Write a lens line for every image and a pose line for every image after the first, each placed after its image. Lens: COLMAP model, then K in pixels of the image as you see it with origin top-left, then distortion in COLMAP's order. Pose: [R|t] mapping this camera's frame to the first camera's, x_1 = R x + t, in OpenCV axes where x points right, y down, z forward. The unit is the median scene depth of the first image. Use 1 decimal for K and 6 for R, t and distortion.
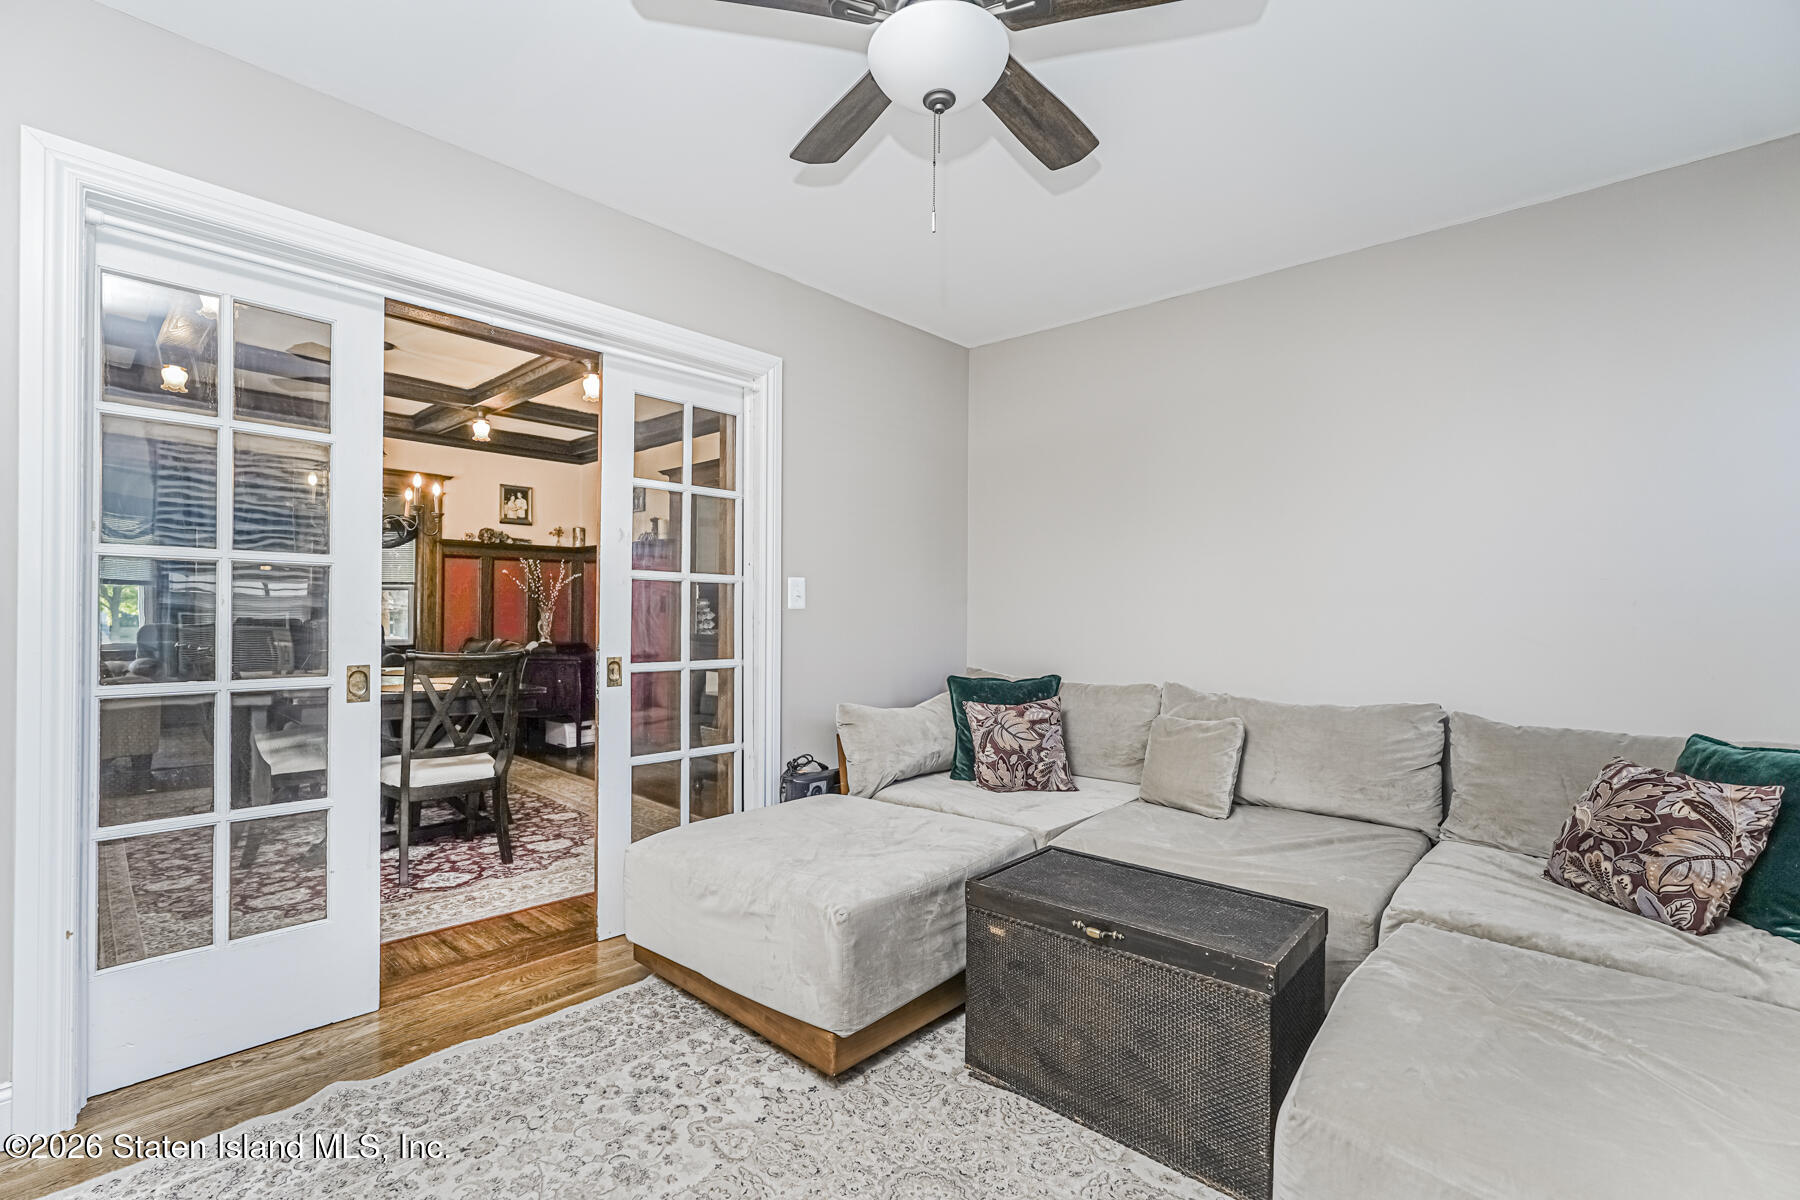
lens RADIAL K [[791.4, 0, 903.4], [0, 791.4, 605.1], [0, 0, 1]] dist [-0.021507, 0.010606]
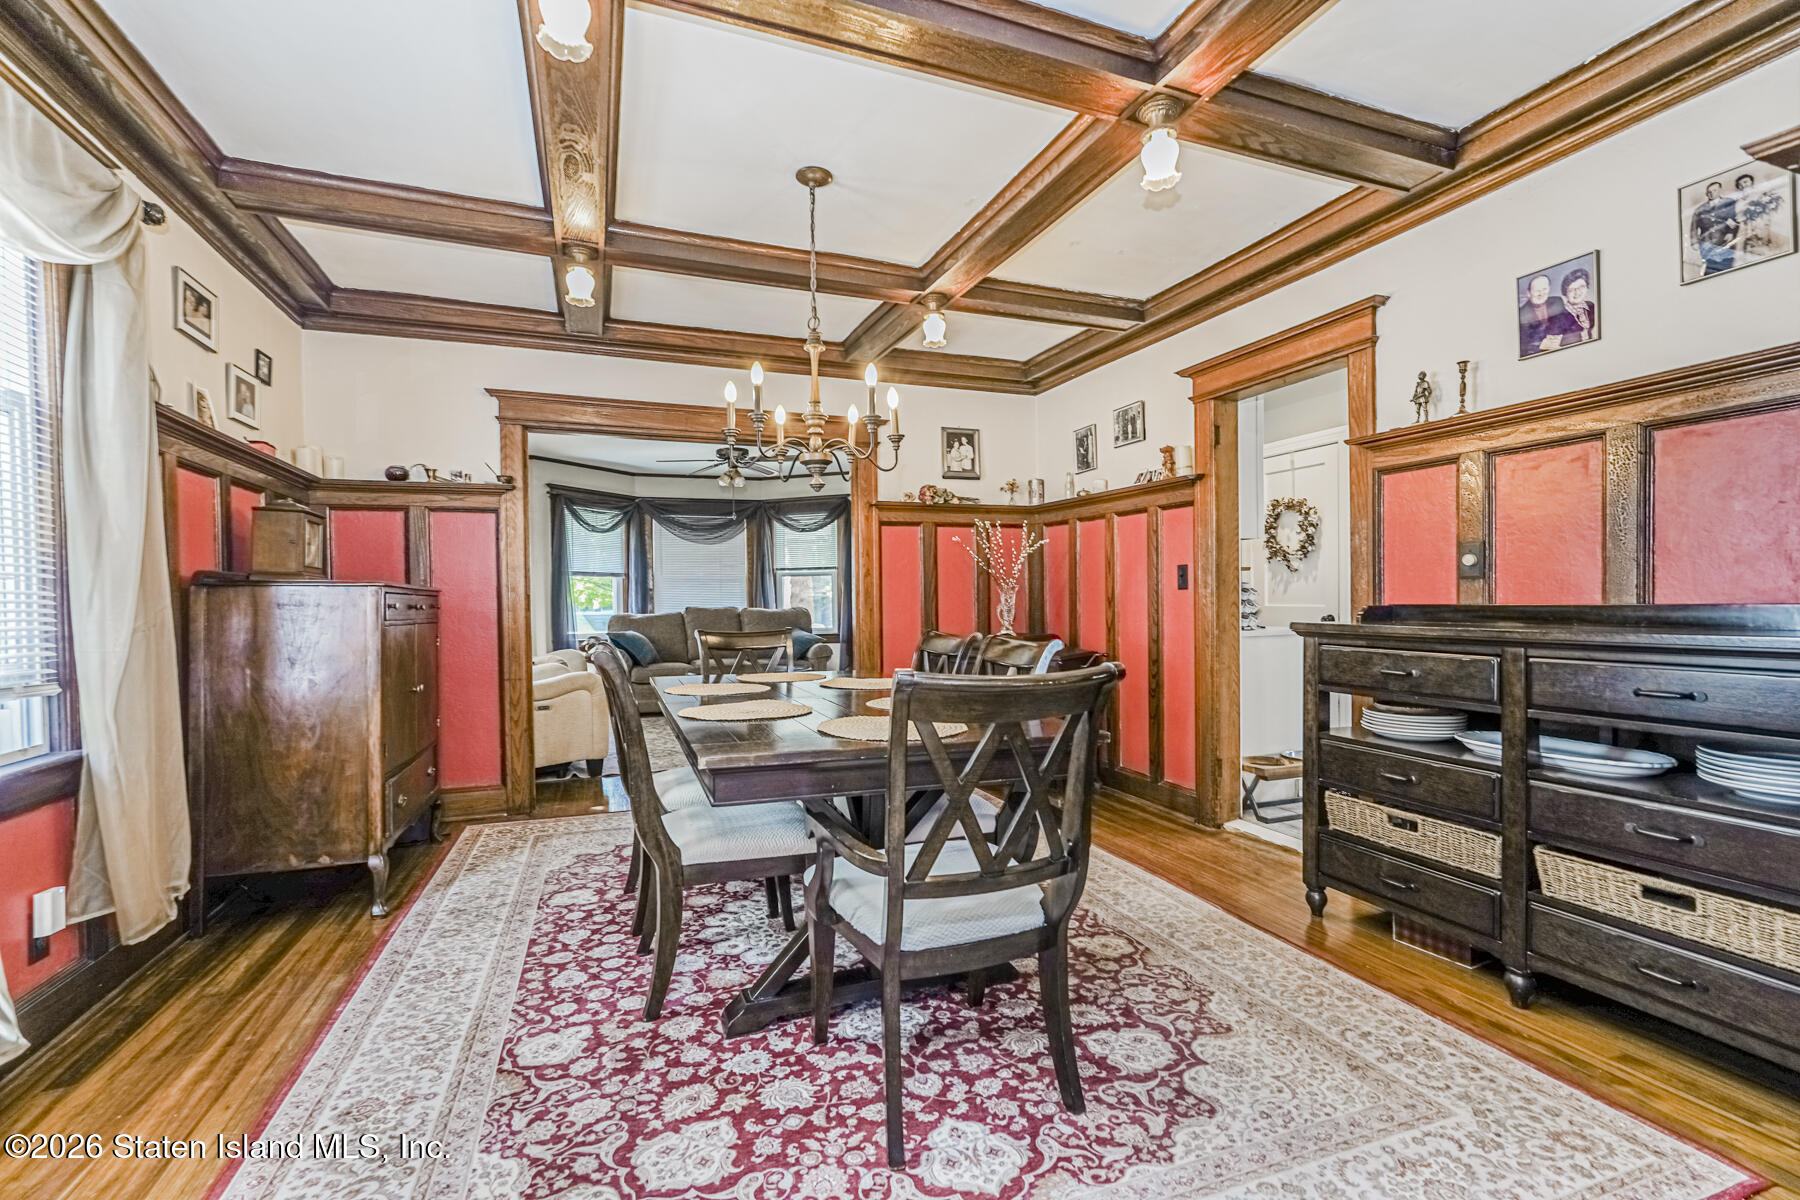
lens RADIAL K [[791.4, 0, 903.4], [0, 791.4, 605.1], [0, 0, 1]] dist [-0.021507, 0.010606]
pose [[0.896493, -0.014660, -0.442815, -0.365193], [0.023508, 0.999618, 0.014499, 0.012394], [0.442433, -0.023408, 0.896496, 0.511412]]
